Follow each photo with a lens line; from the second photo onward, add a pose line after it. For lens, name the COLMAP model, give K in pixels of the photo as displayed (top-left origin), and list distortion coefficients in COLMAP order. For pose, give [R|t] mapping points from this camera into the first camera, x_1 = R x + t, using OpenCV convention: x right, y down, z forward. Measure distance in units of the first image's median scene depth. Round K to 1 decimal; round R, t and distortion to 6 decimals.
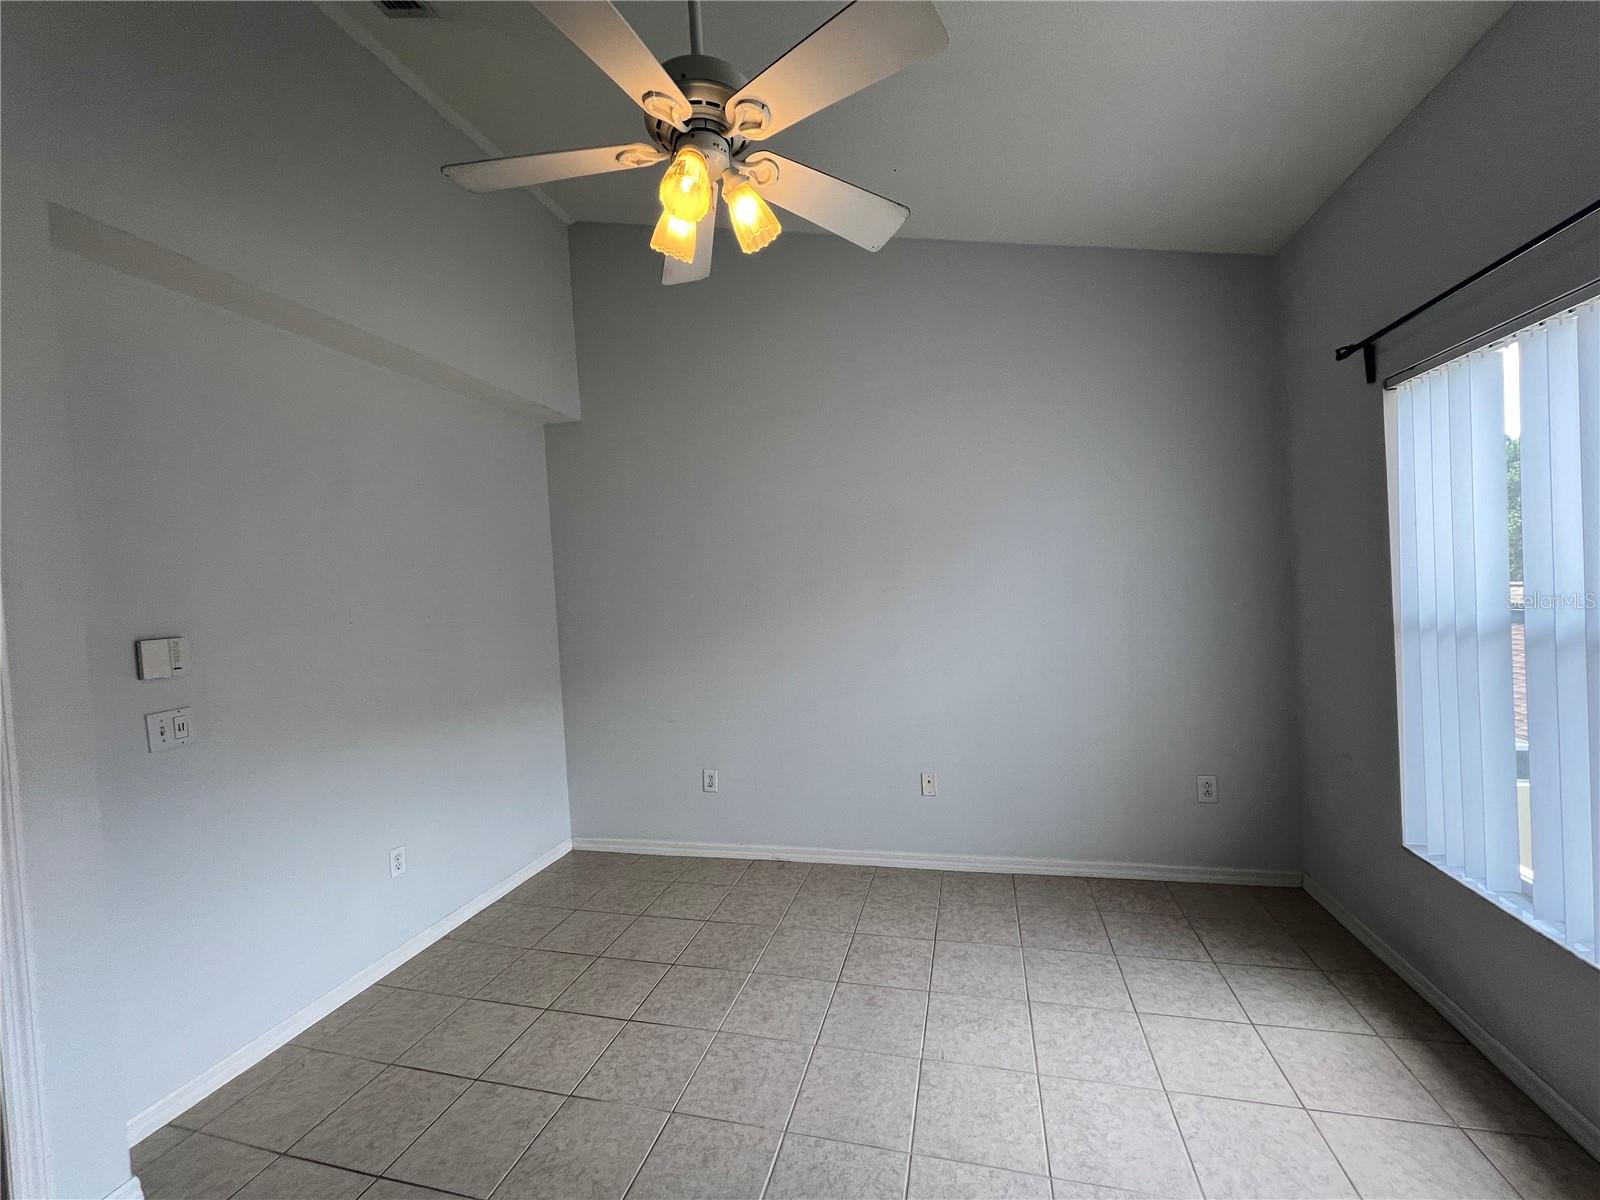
lens RADIAL K [[638.9, 0, 800.3], [0, 638.9, 605.0], [0, 0, 1]] dist [-0.000629, -0.000121]
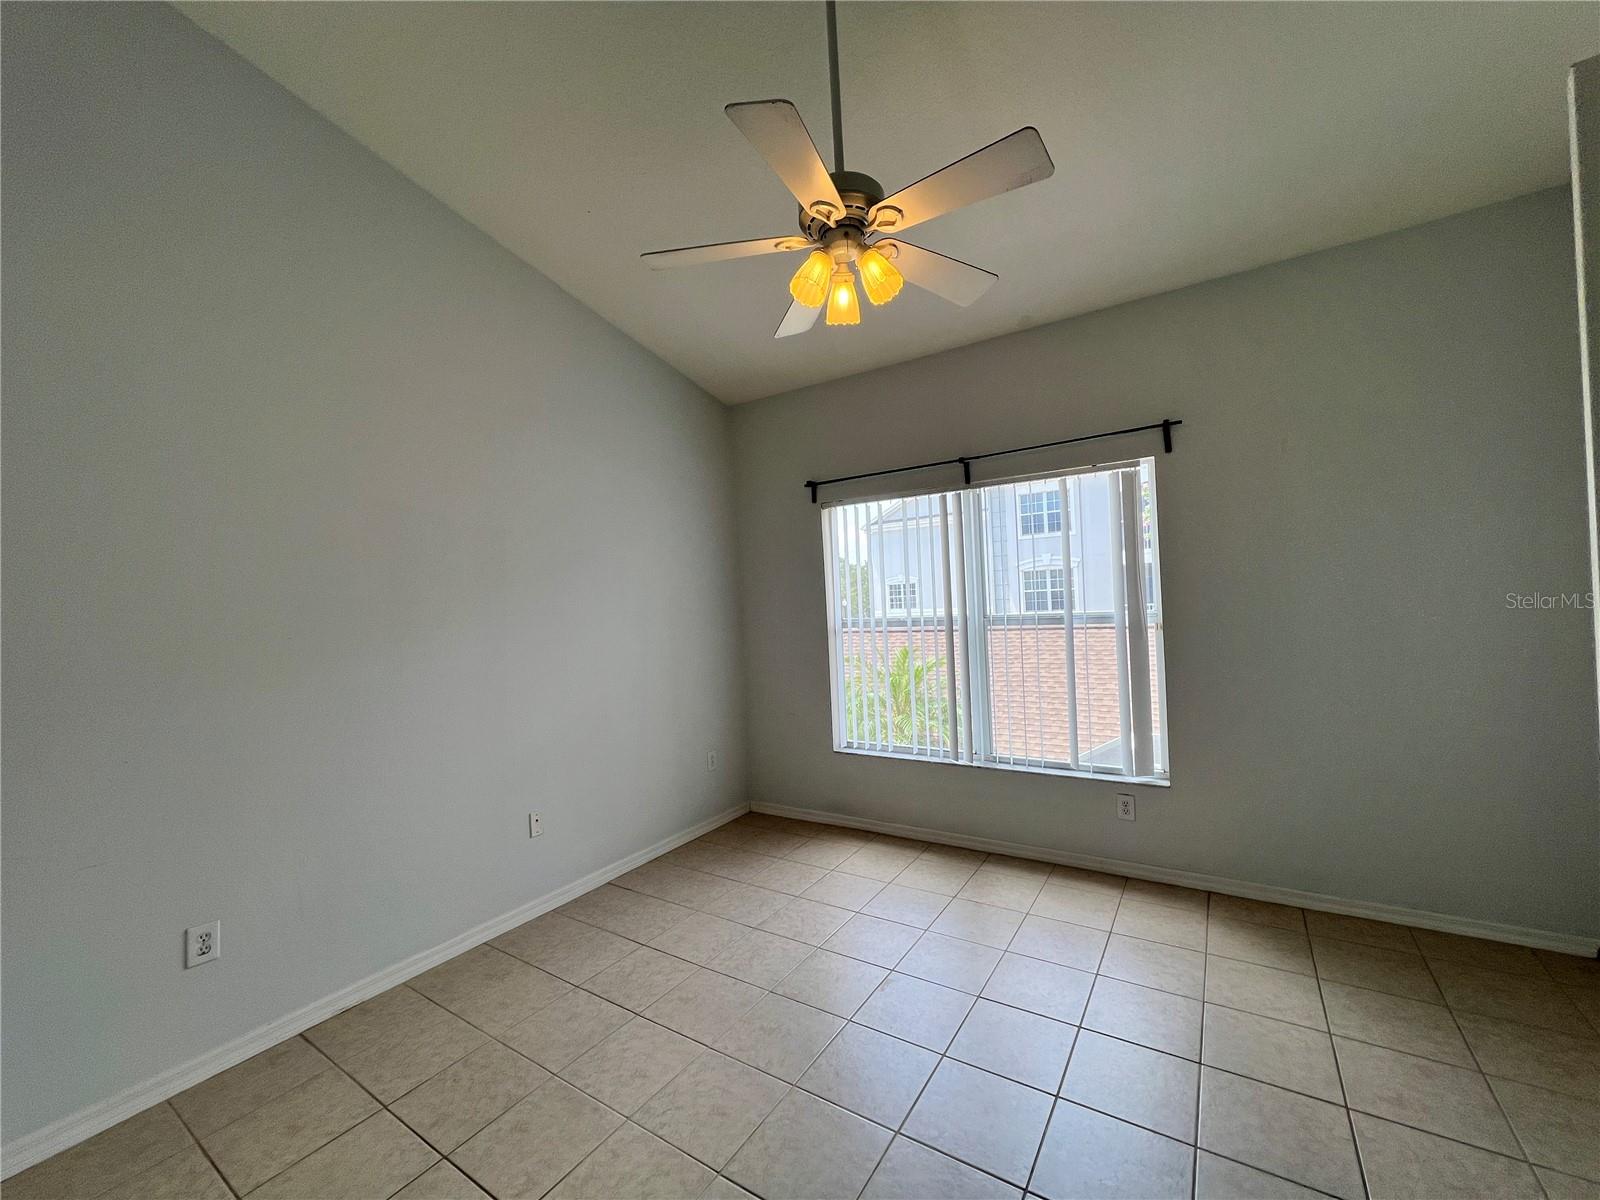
lens RADIAL K [[639.8, 0, 800.0], [0, 639.8, 600.0], [0, 0, 1]] dist [-0.070644, 0.025876]
pose [[0.313046, 0.040146, 0.948889, -0.680579], [0.054762, 0.996681, -0.060234, 0.033370], [-0.948158, 0.070819, 0.309809, 0.381173]]
